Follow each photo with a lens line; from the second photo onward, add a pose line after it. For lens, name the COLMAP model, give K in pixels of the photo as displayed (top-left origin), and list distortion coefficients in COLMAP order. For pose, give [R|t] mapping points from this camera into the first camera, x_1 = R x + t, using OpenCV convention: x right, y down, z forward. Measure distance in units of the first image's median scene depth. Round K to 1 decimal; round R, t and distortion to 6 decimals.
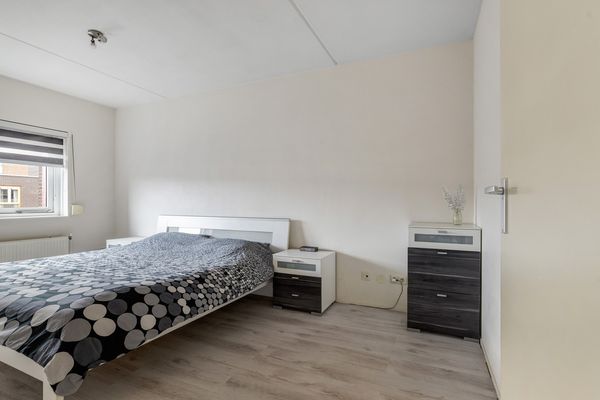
lens RADIAL K [[303.4, 0, 296.3], [0, 303.4, 200.4], [0, 0, 1]] dist [-0.003972, -0.000493]
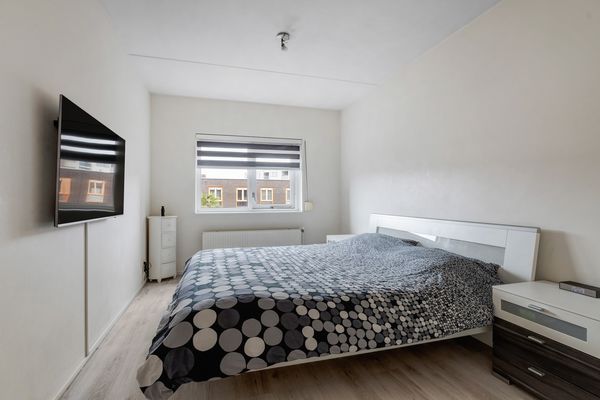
lens RADIAL K [[303.4, 0, 273.9], [0, 303.4, 201.6], [0, 0, 1]] dist [-0.003972, -0.000493]
pose [[0.657316, 0.001067, -0.753614, 0.101702], [0.009408, 0.999909, 0.009621, 0.001777], [0.753556, -0.013414, 0.657247, 0.323782]]
